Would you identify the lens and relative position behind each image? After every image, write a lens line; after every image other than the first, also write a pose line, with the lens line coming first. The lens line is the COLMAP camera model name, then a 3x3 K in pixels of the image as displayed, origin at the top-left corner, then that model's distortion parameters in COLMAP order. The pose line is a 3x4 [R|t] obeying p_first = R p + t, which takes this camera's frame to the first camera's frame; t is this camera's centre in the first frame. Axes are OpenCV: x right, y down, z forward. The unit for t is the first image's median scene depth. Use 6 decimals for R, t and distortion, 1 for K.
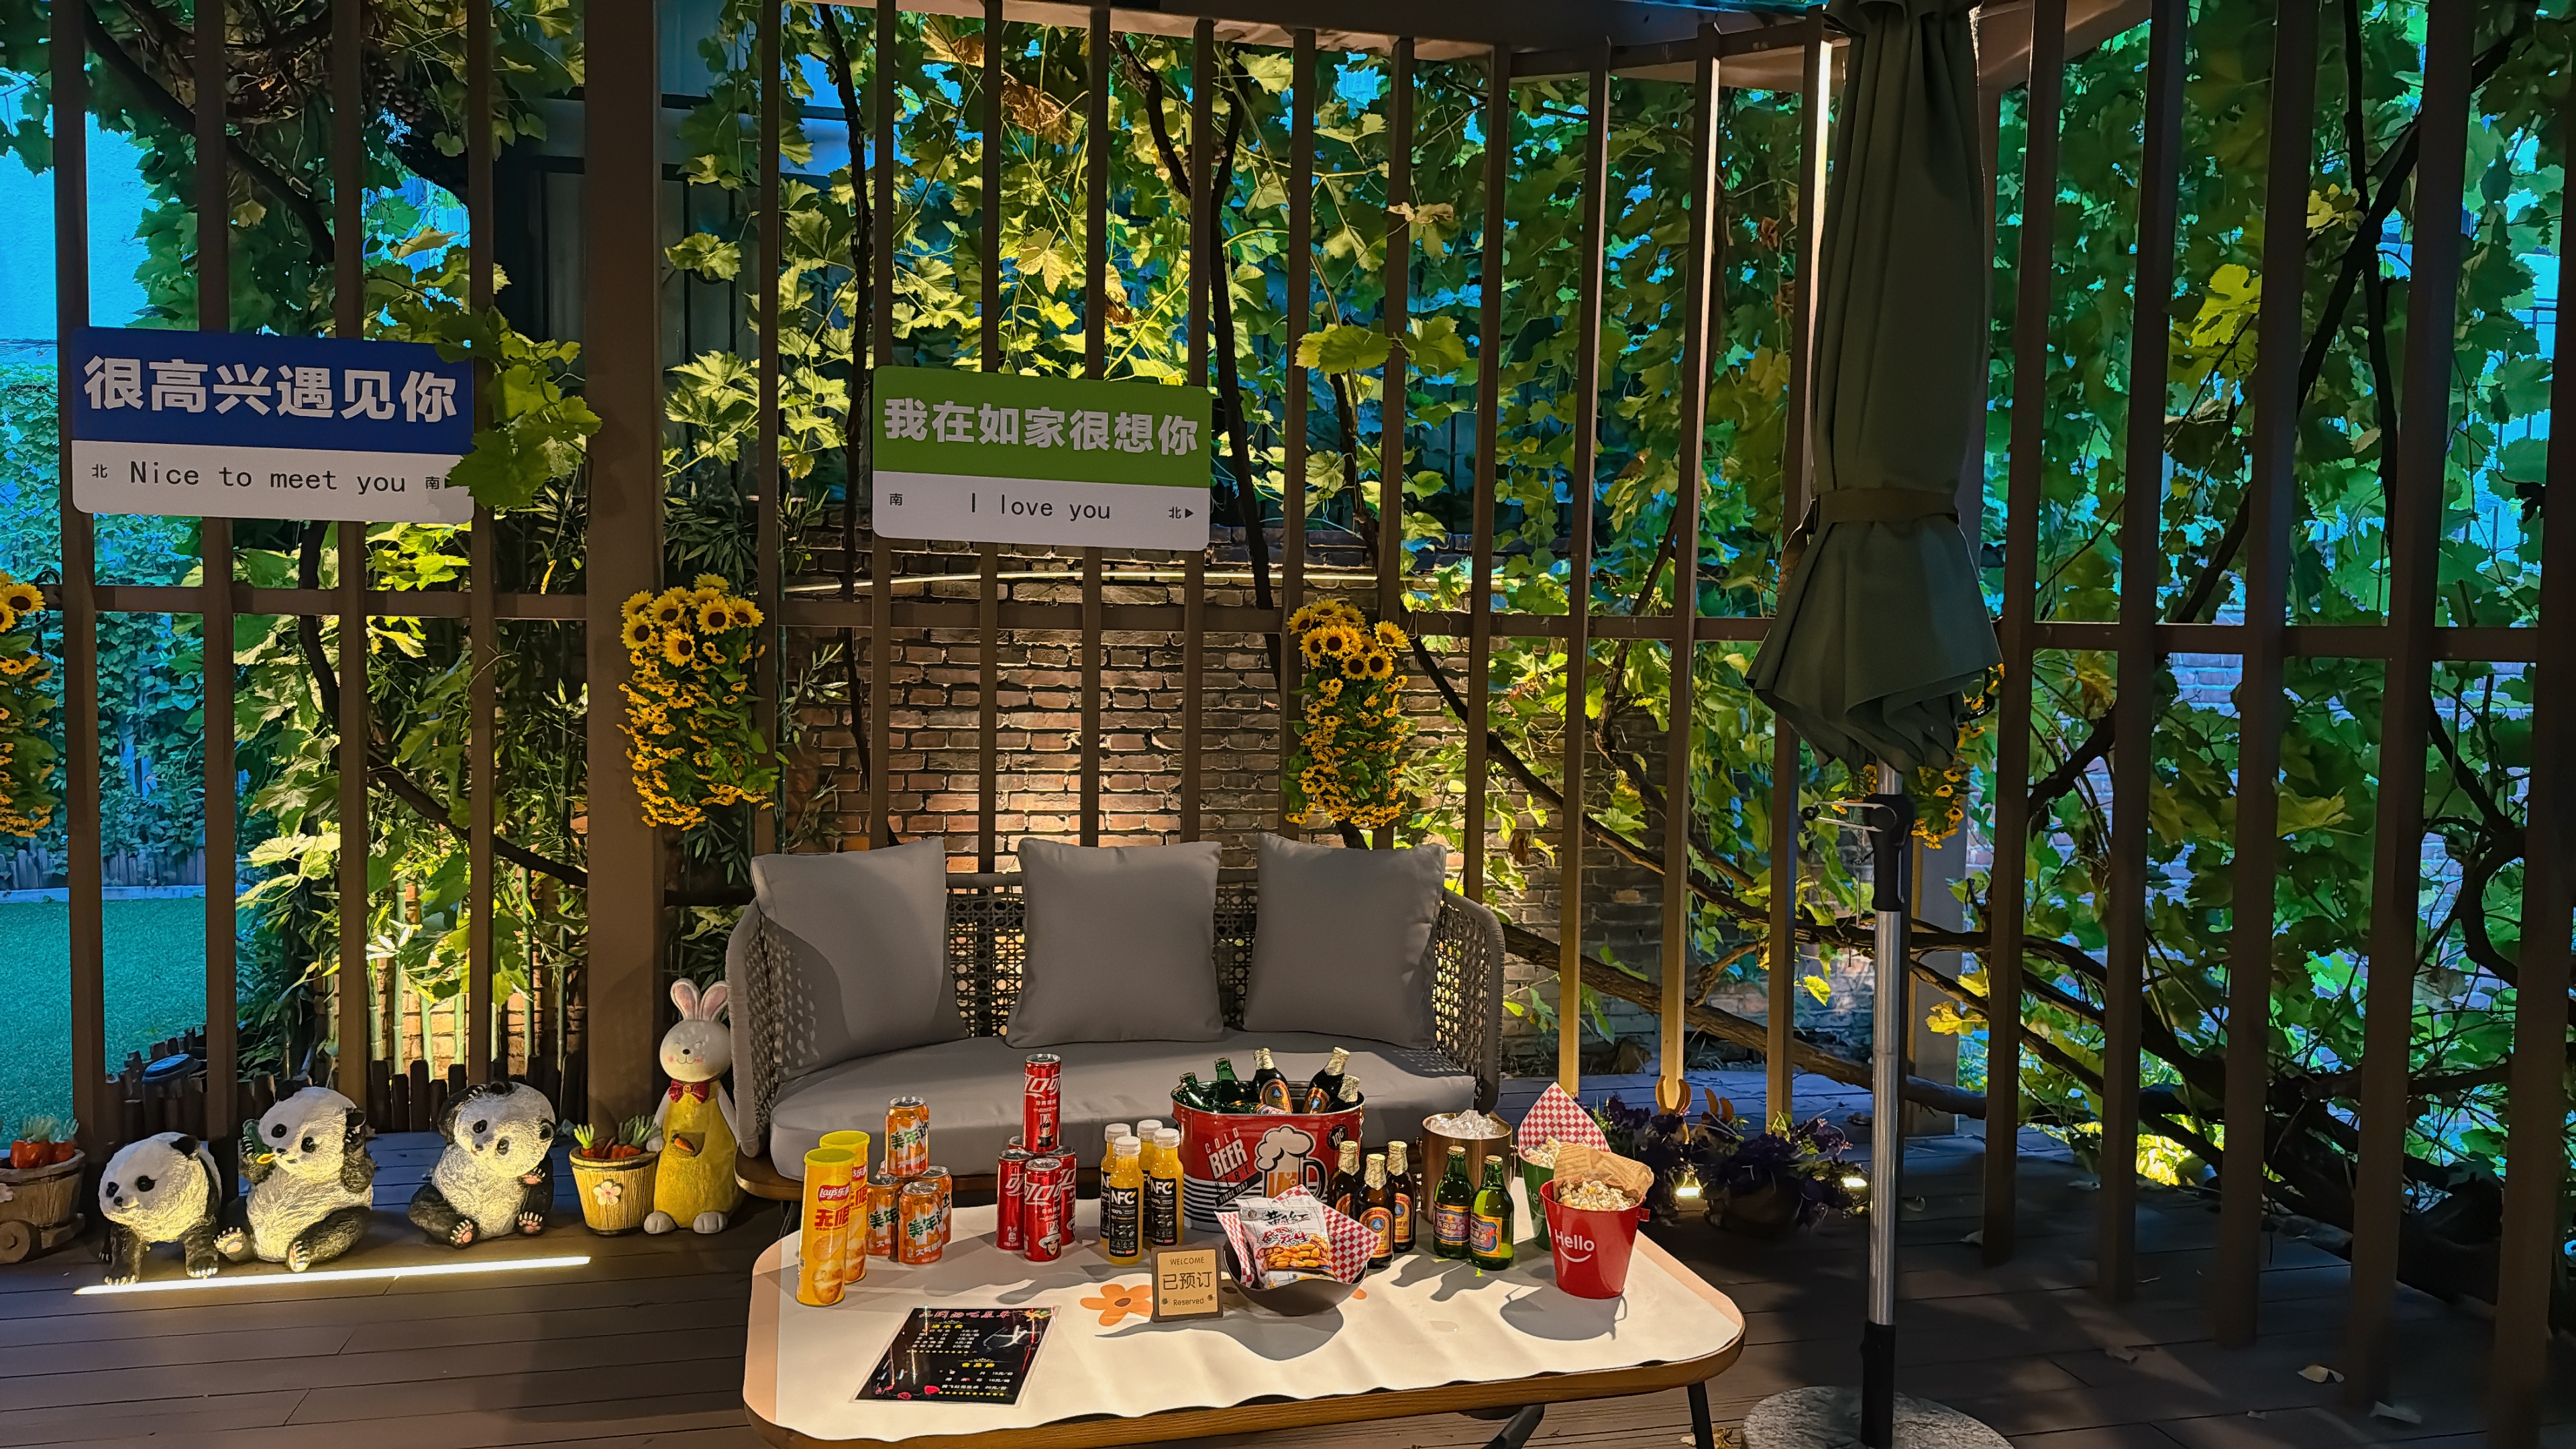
lens RADIAL K [[1688.5, 0, 1283.9], [0, 1688.5, 738.5], [0, 0, 1]] dist [0.131526, -0.210613]
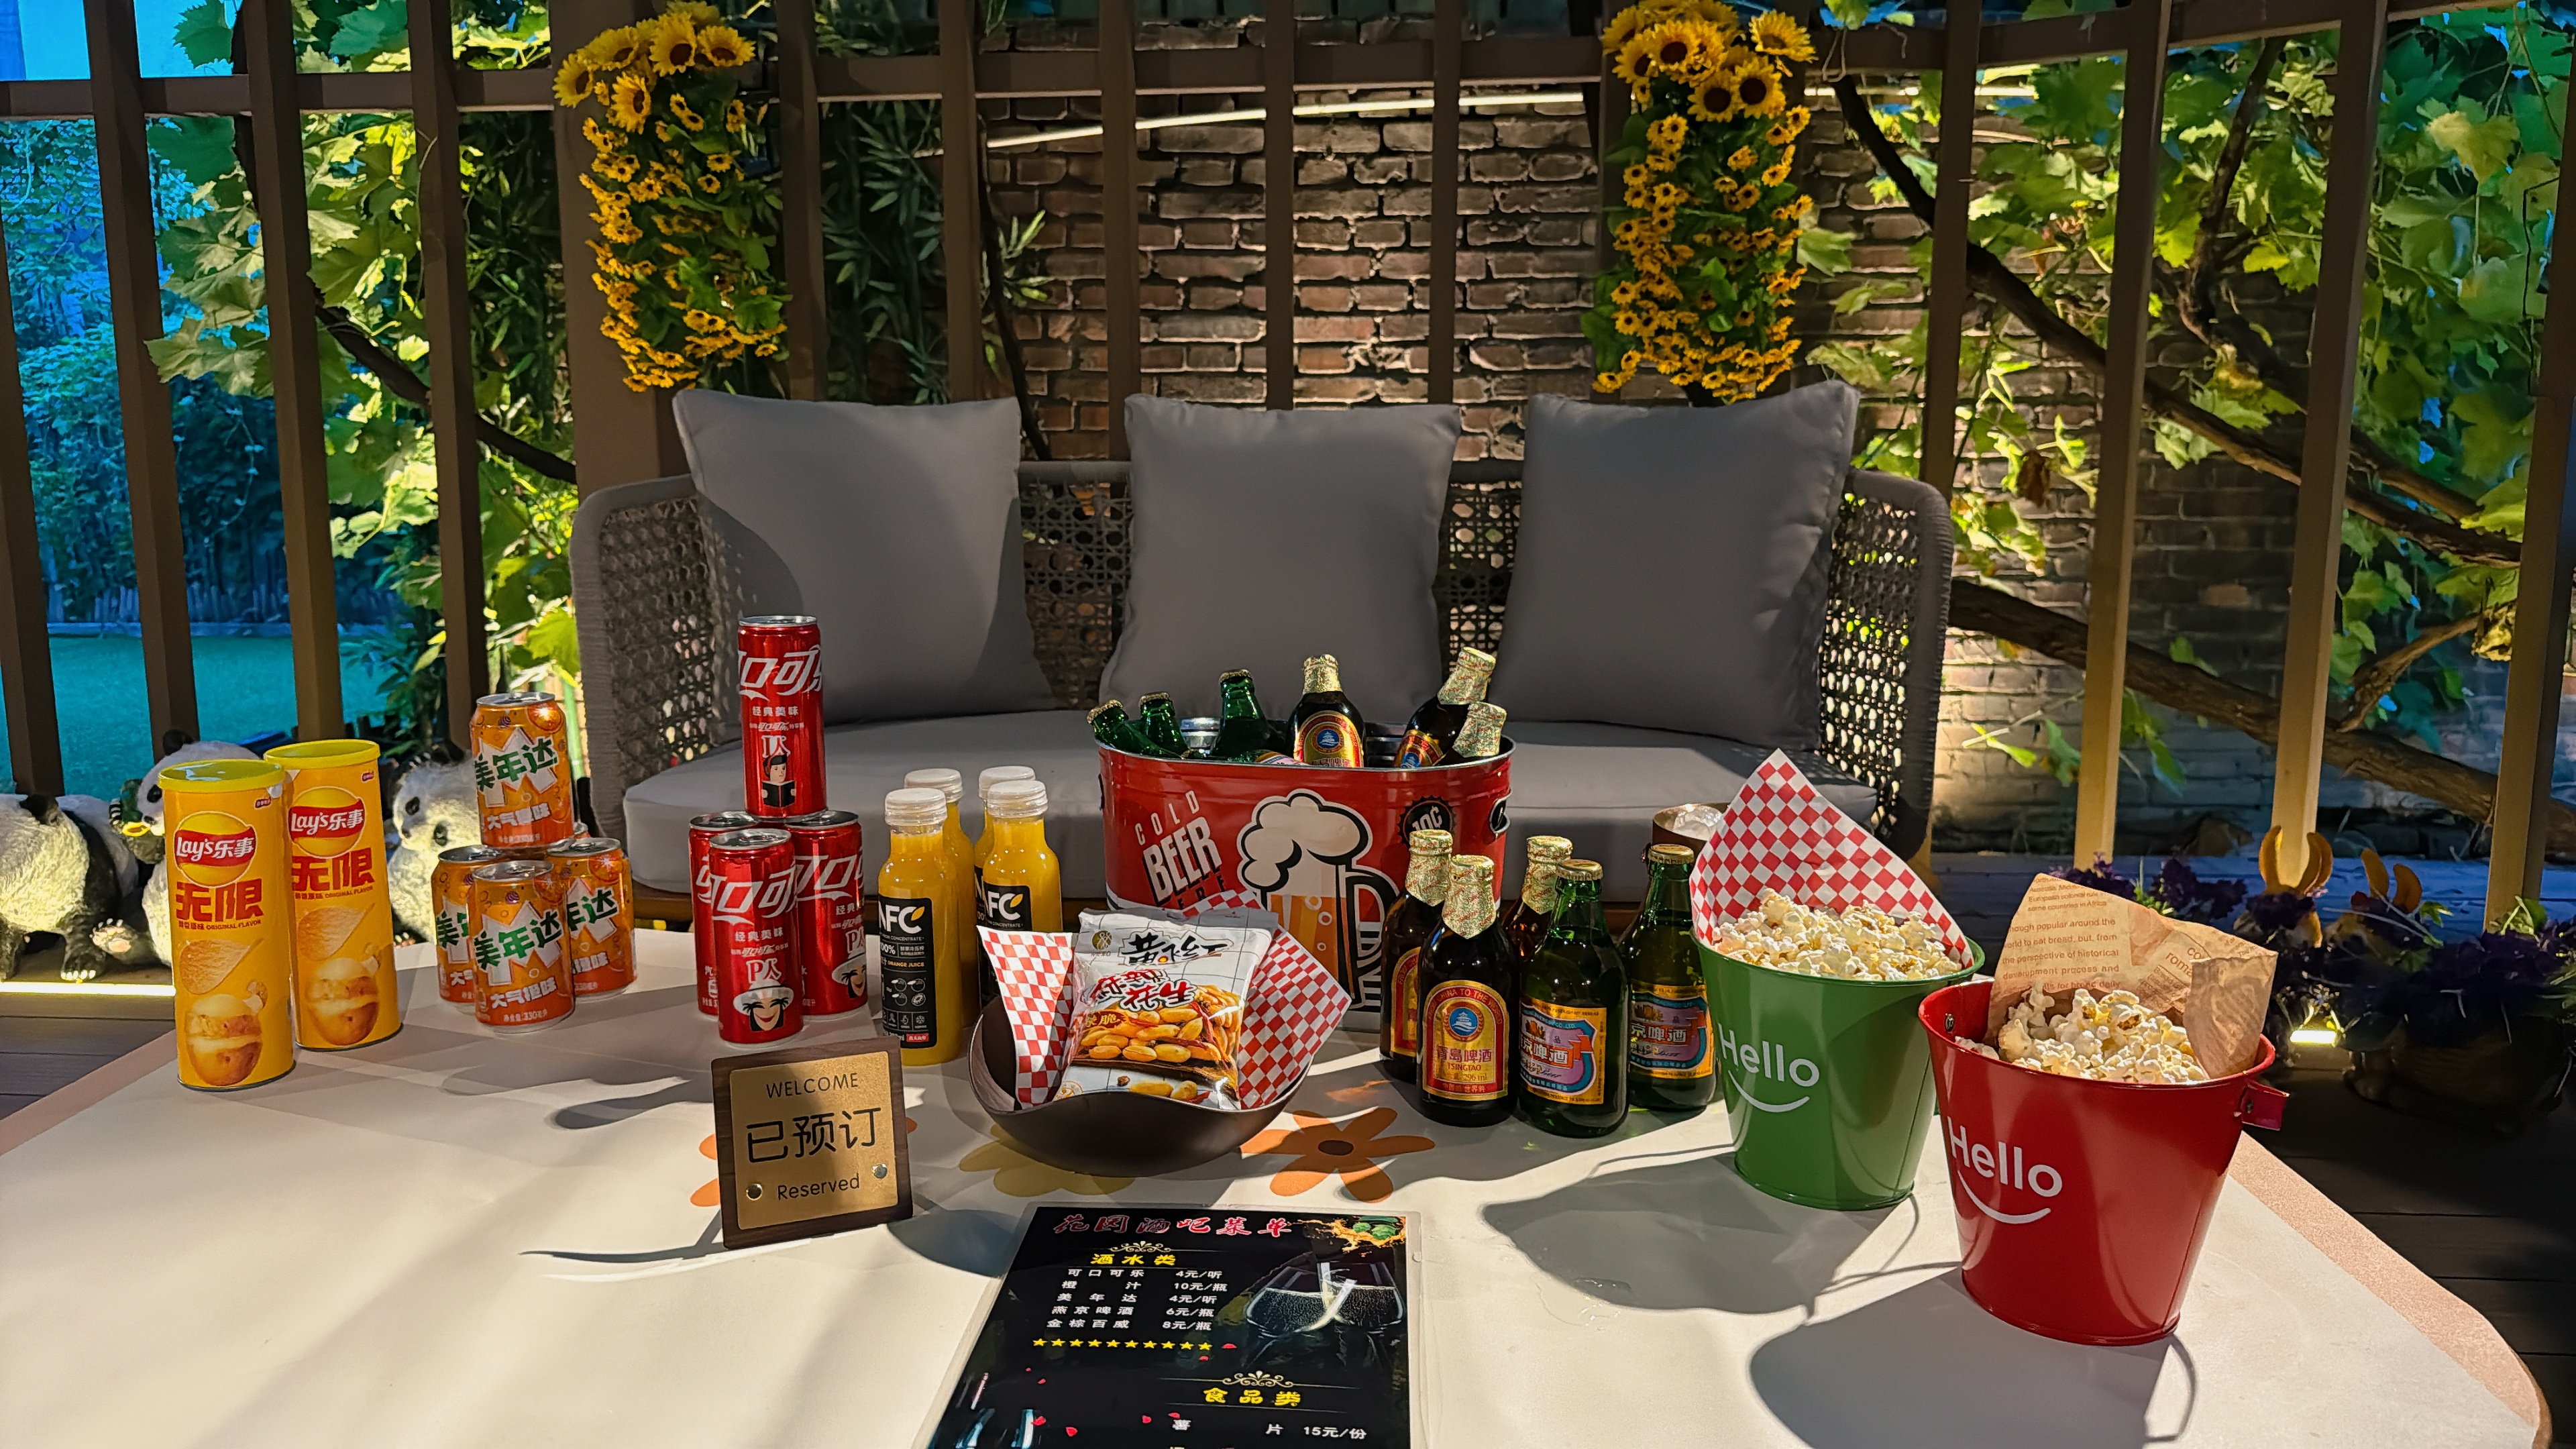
lens RADIAL K [[1688.5, 0, 1283.9], [0, 1688.5, 738.5], [0, 0, 1]] dist [0.131526, -0.210613]
pose [[0.953972, 0.029324, -0.298460, 0.090275], [0.002153, 0.994513, 0.104595, 0.121092], [0.299889, -0.100423, 0.948674, 0.421243]]
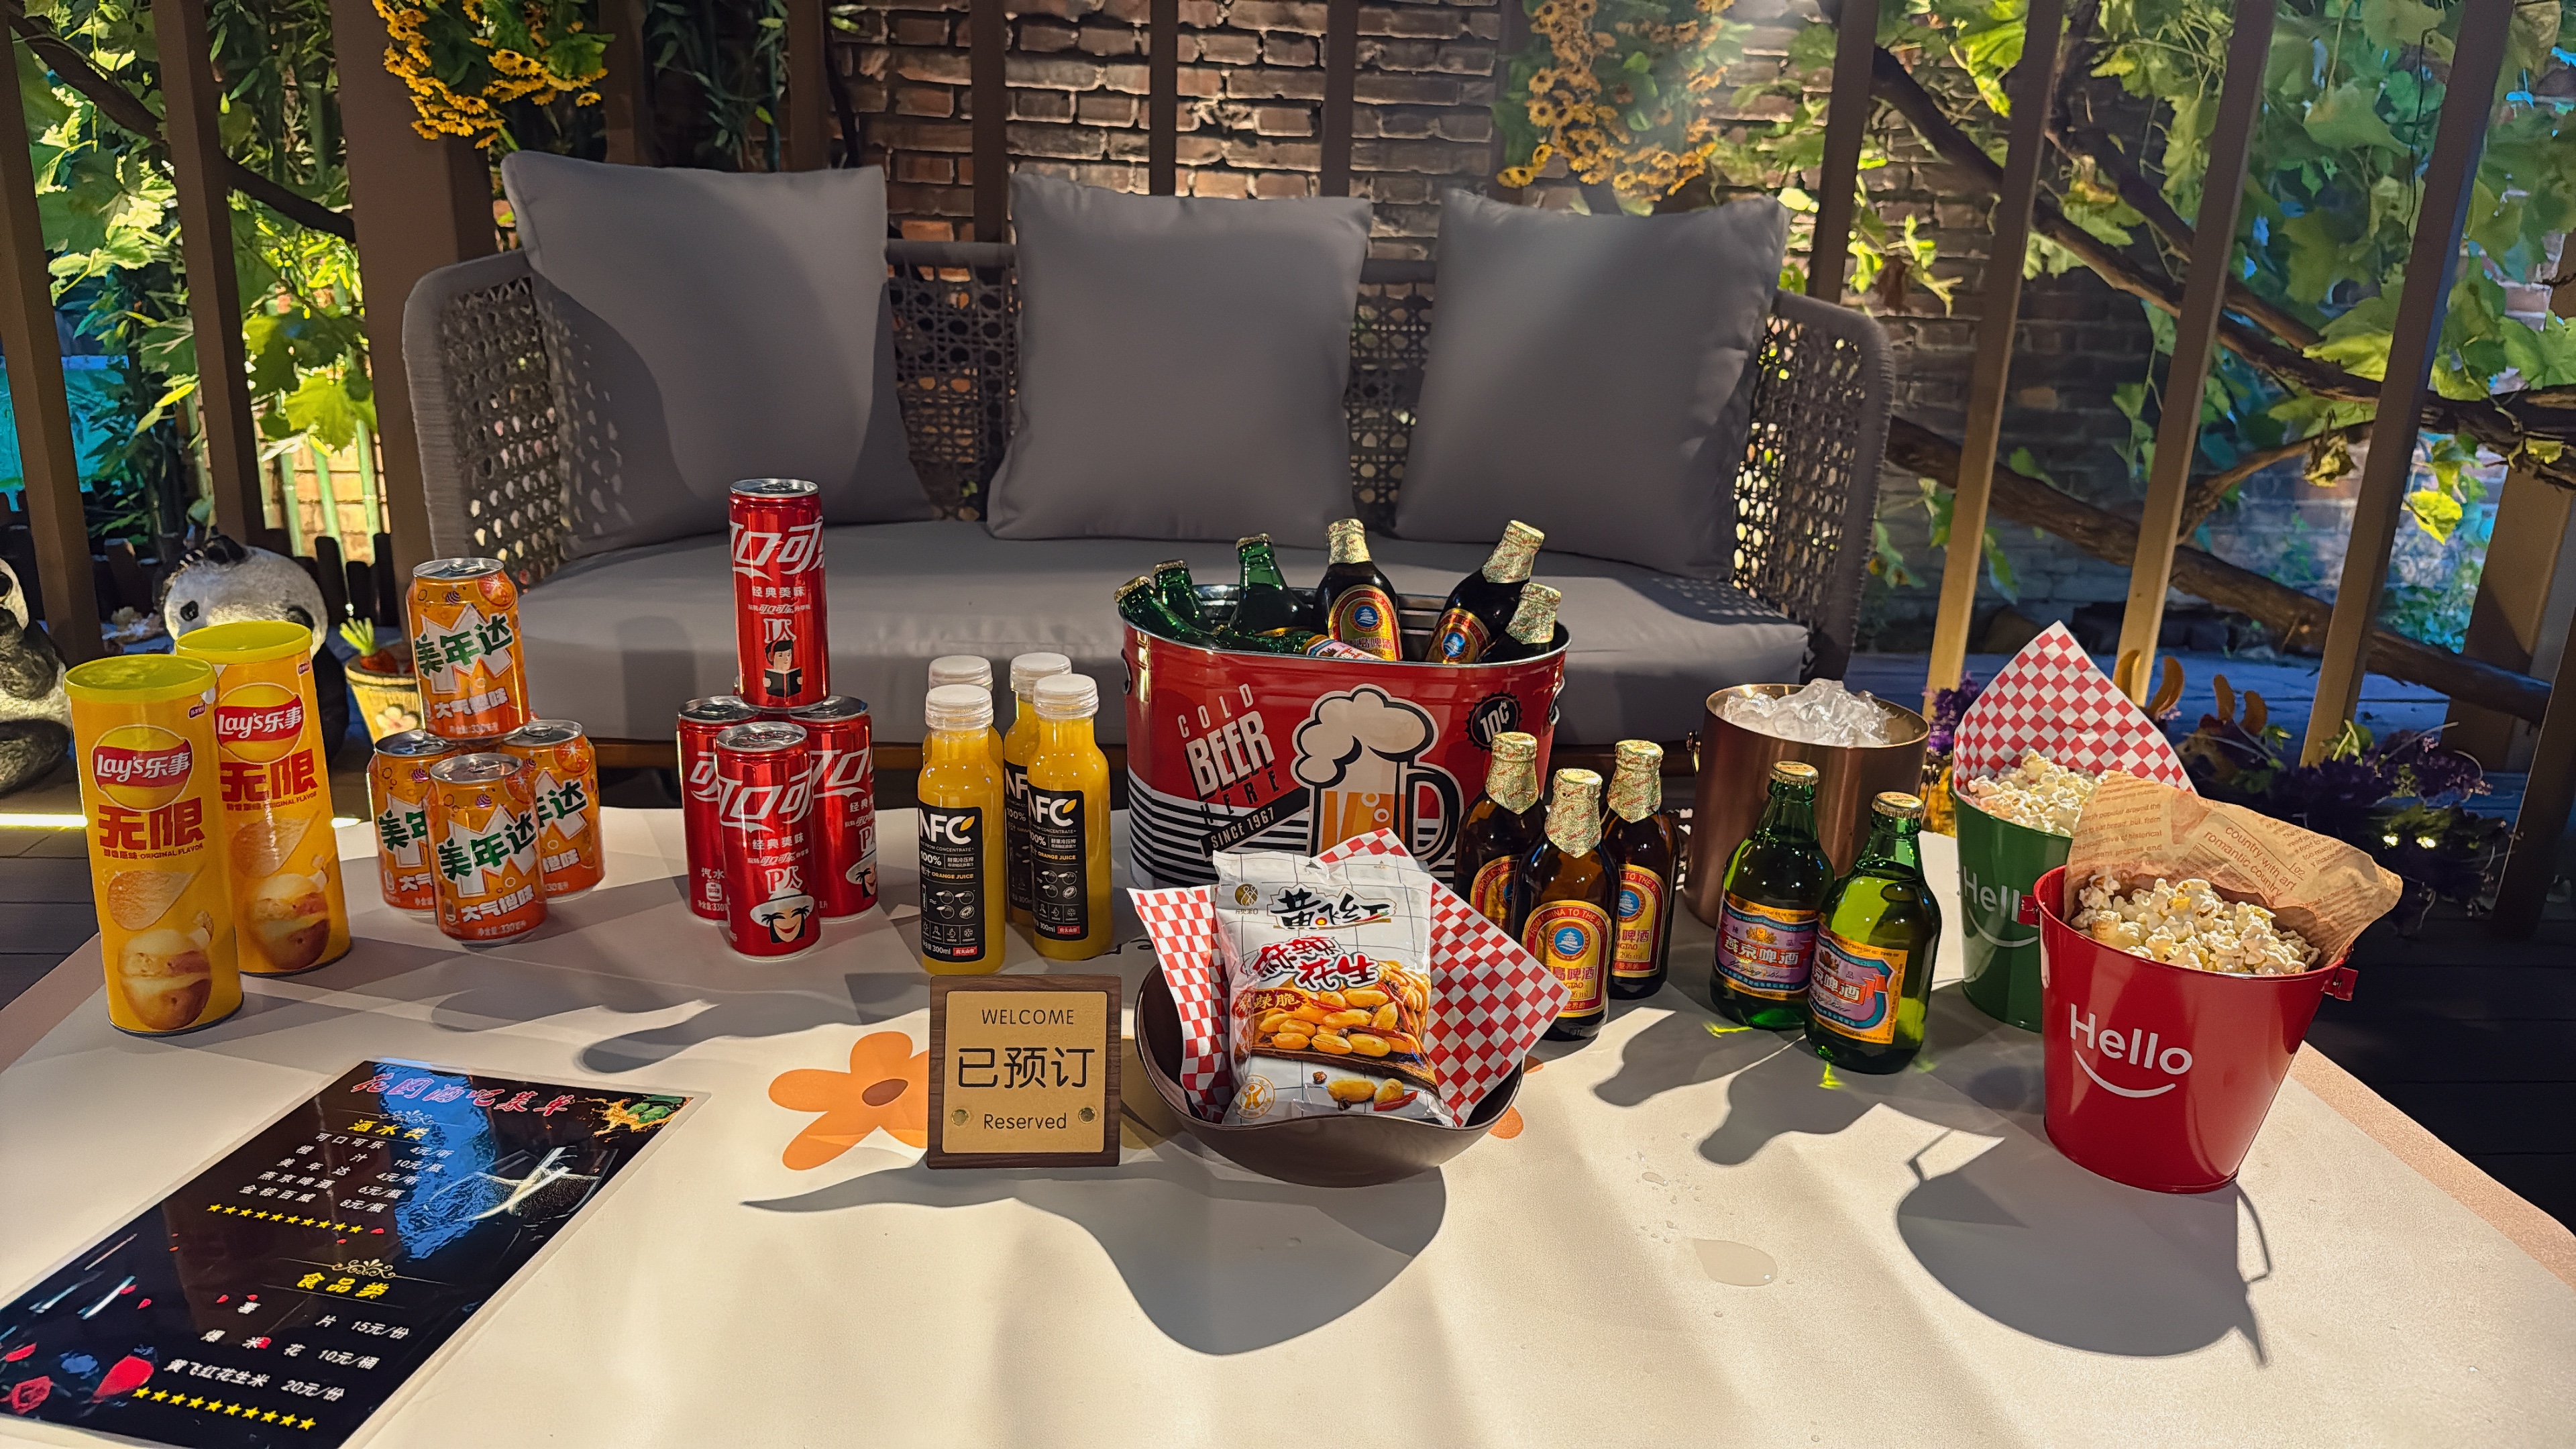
lens RADIAL K [[1703.4, 0, 1284.9], [0, 1703.4, 735.5], [0, 0, 1]] dist [0.118953, -0.214157]
pose [[0.987065, 0.065934, -0.146133, 0.030593], [-0.028465, 0.969109, 0.244985, 0.099344], [0.157771, -0.237656, 0.958451, 0.427946]]
